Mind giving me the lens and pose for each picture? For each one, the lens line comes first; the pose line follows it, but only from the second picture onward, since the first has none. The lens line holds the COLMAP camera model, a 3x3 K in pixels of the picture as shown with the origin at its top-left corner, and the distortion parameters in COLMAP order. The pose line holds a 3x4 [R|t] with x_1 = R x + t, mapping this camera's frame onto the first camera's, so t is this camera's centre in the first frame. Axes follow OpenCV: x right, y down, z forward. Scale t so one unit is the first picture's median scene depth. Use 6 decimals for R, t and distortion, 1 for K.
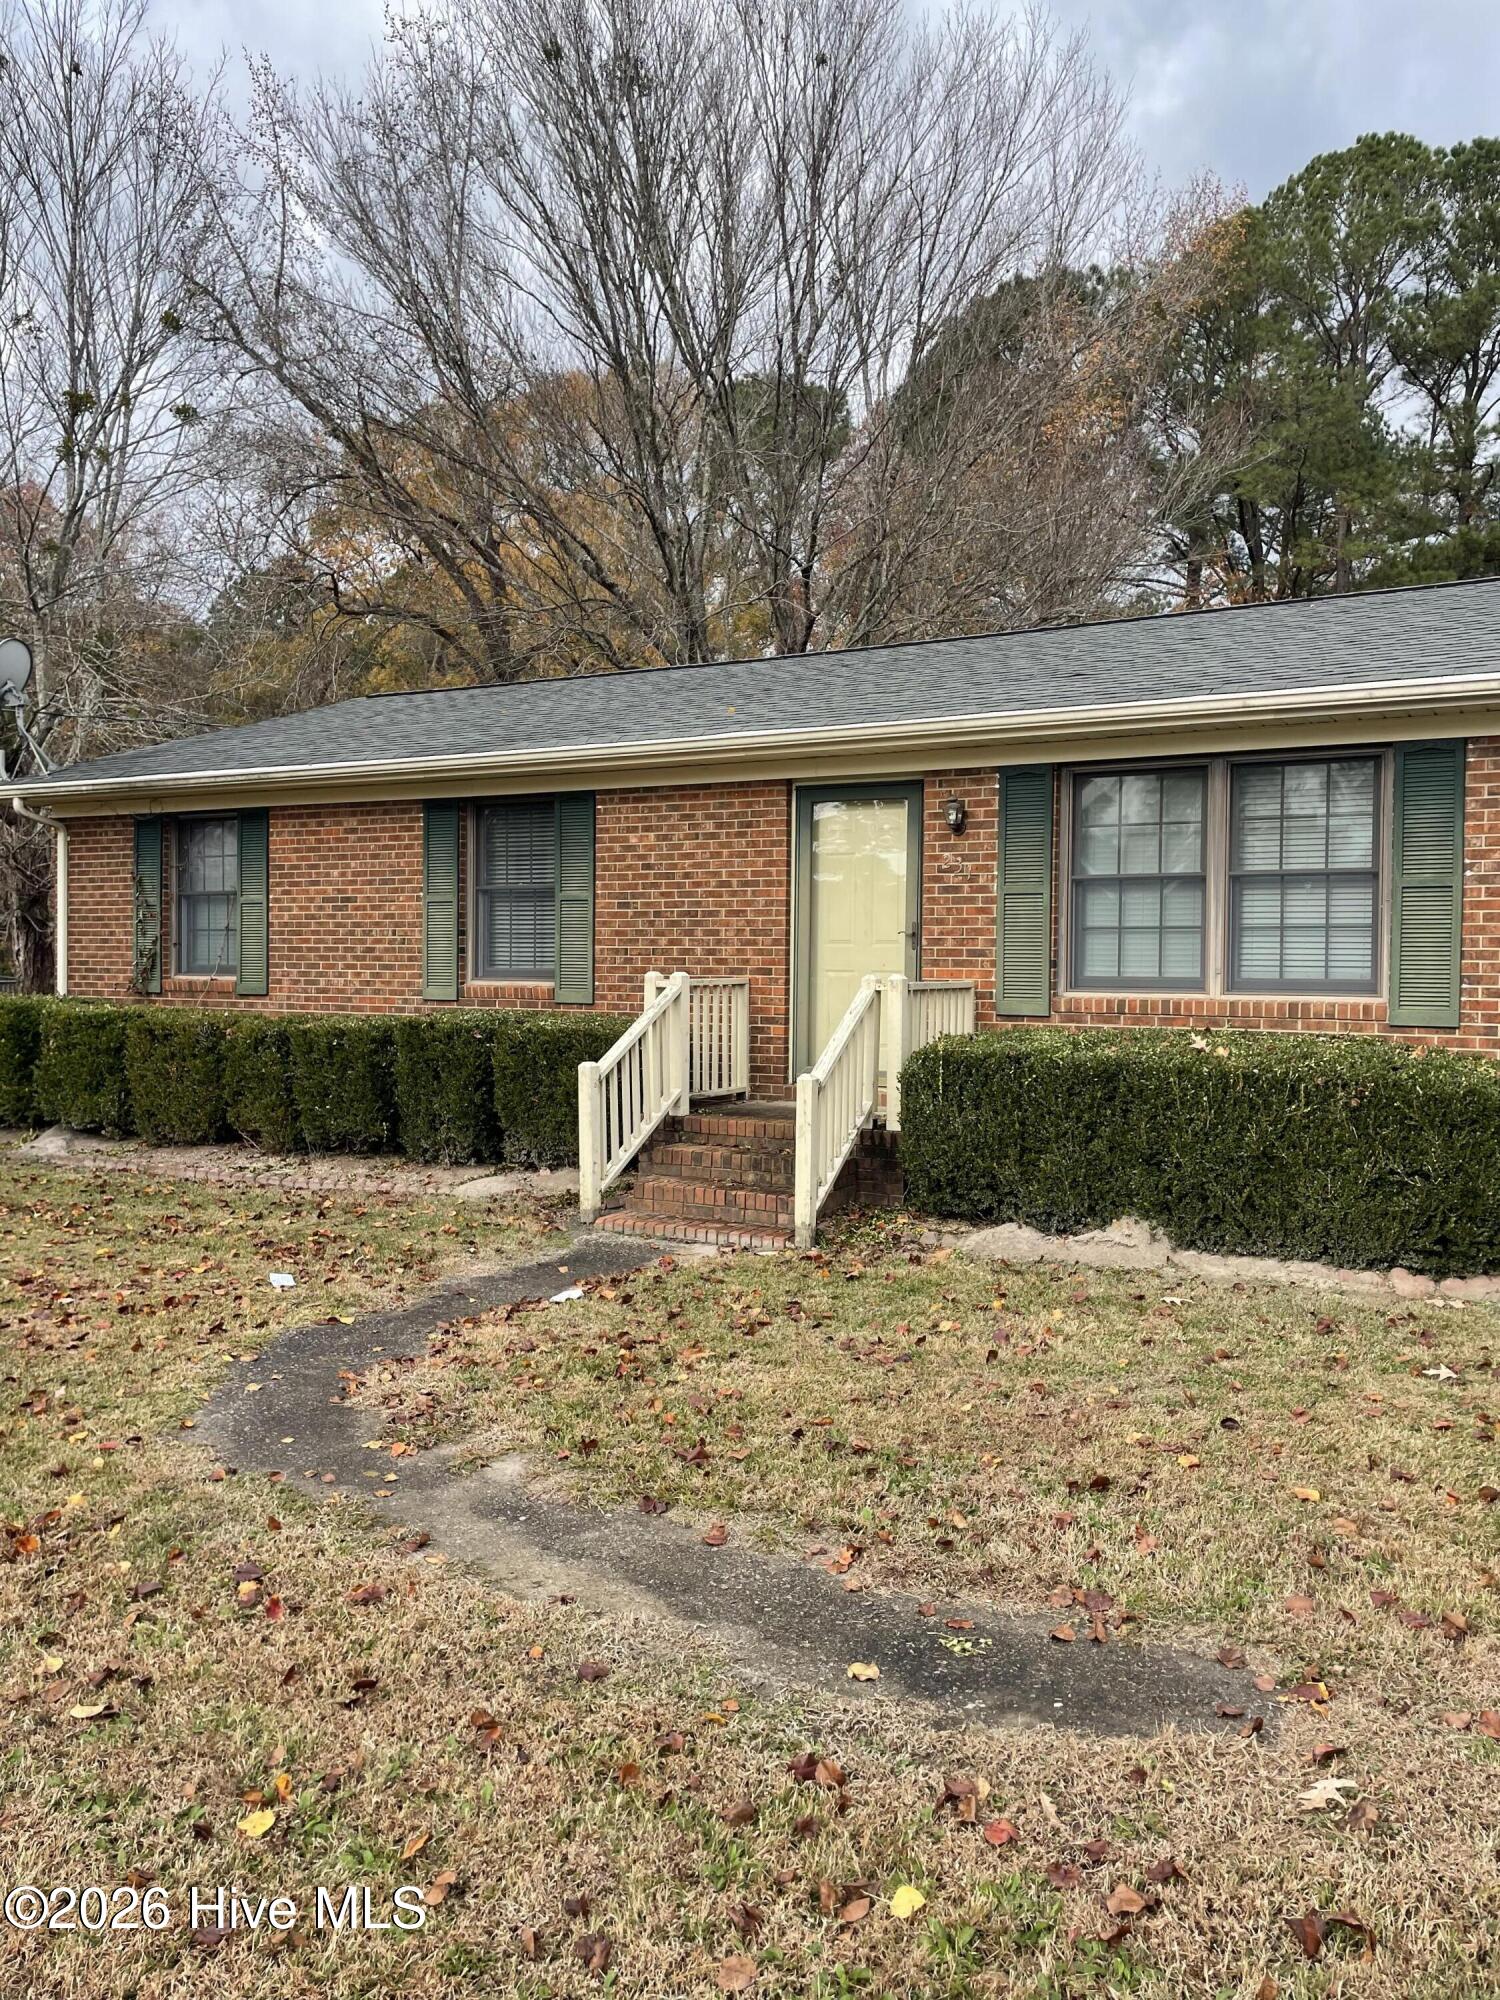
lens RADIAL K [[1467.4, 0, 750.0], [0, 1467.4, 1000.0], [0, 0, 1]] dist [0.090240, -0.121926]
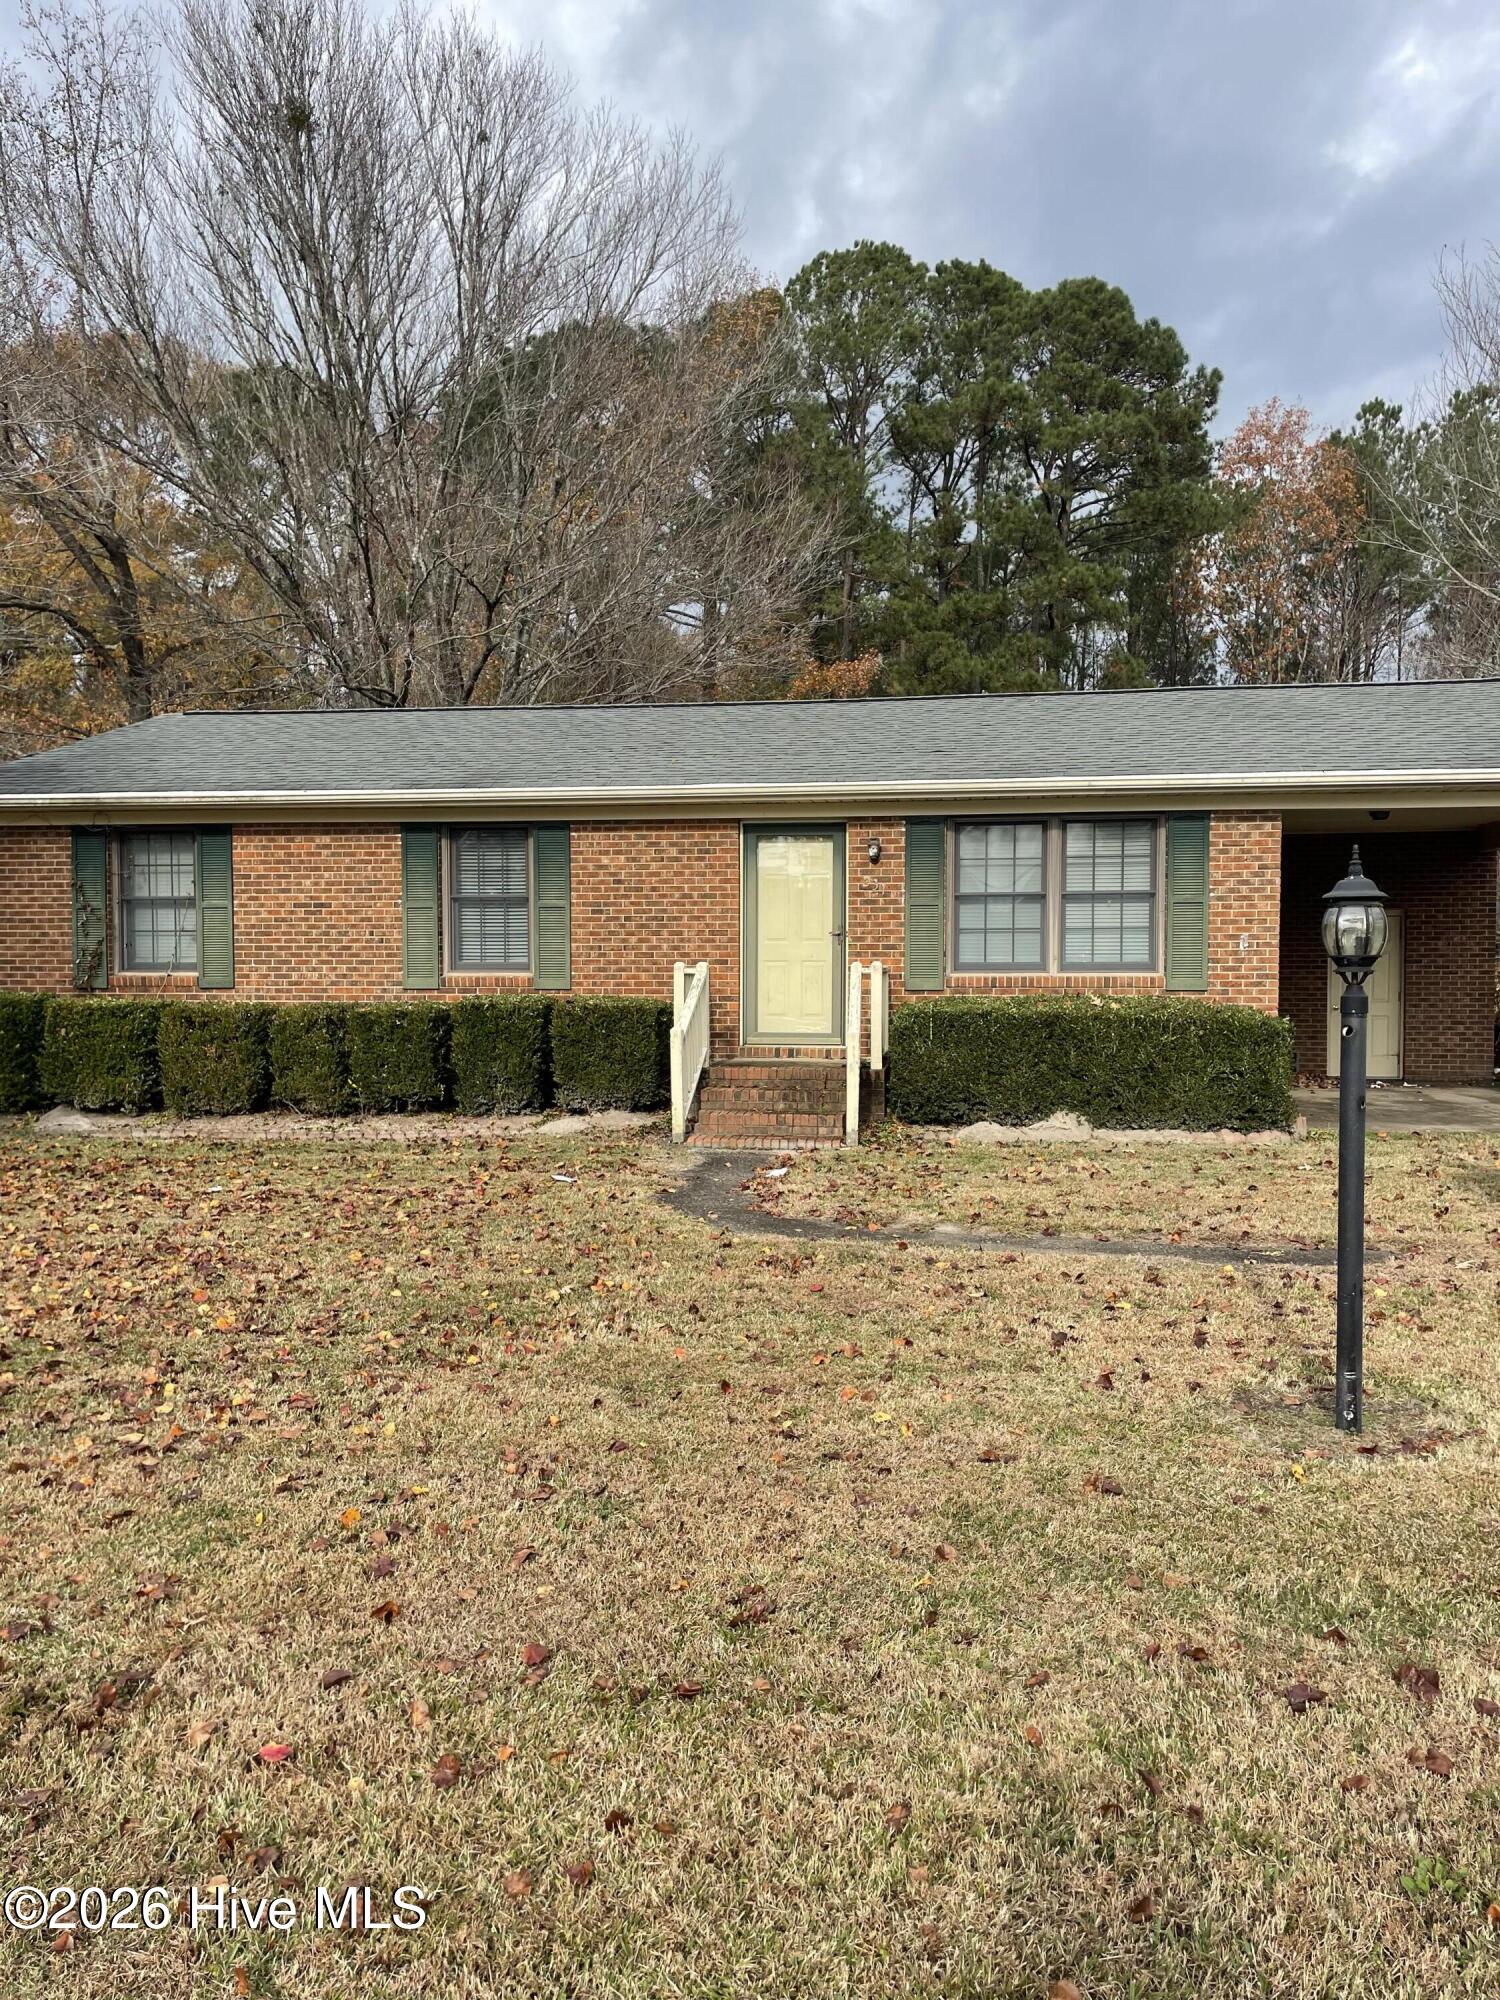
lens RADIAL K [[1467.4, 0, 750.0], [0, 1467.4, 1000.0], [0, 0, 1]] dist [0.090240, -0.121926]
pose [[0.937160, -0.017800, 0.348446, -0.423945], [0.017997, 0.999834, 0.002672, 0.011967], [-0.348436, 0.003767, 0.937325, -0.255540]]
